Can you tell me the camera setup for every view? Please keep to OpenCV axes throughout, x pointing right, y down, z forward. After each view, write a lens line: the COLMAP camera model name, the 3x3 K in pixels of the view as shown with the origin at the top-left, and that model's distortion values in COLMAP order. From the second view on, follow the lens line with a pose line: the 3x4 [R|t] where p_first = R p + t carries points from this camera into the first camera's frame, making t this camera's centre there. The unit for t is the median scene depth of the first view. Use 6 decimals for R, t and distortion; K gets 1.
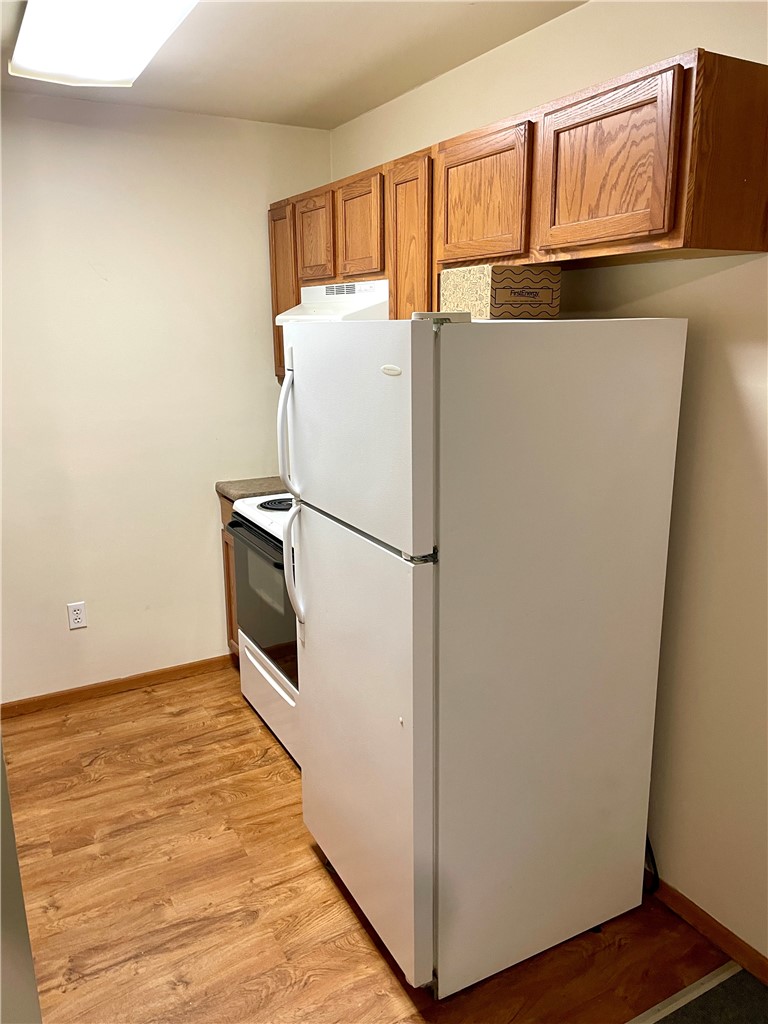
lens RADIAL K [[777.7, 0, 401.5], [0, 777.7, 492.8], [0, 0, 1]] dist [0.085371, -0.098851]
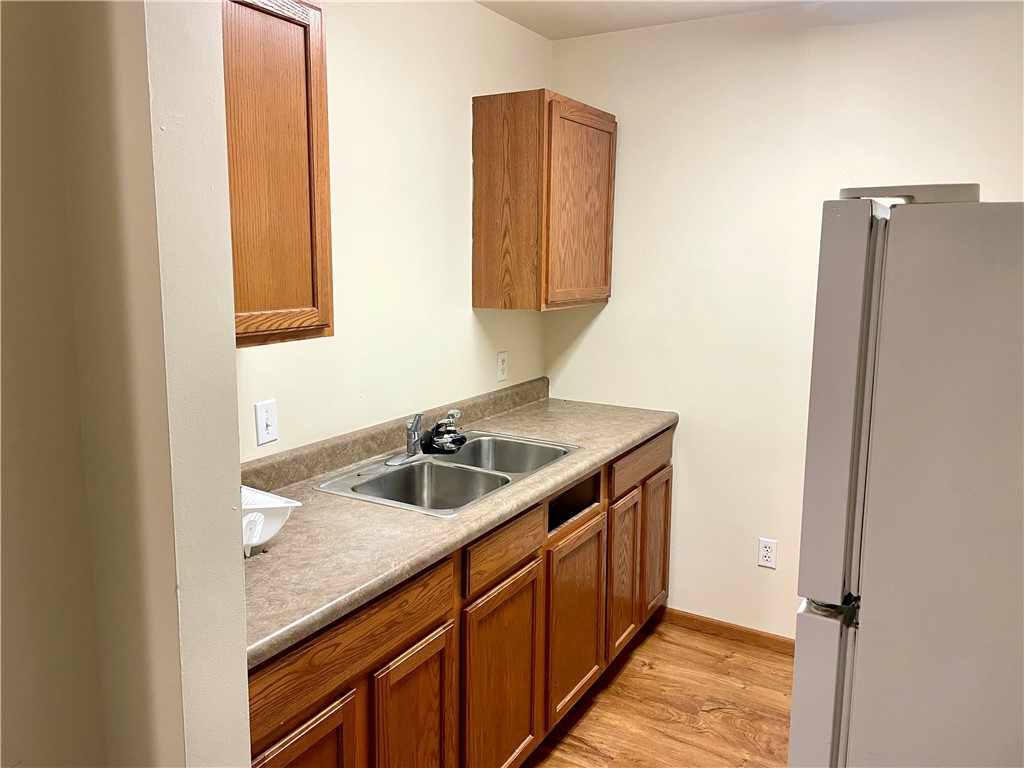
lens RADIAL K [[777.7, 0, 497.8], [0, 777.7, 361.2], [0, 0, 1]] dist [0.085371, -0.098851]
pose [[0.496435, 0.129660, -0.858336, 0.263002], [-0.196530, 0.979896, 0.034356, -0.045737], [0.845534, 0.151633, 0.511937, 0.315212]]
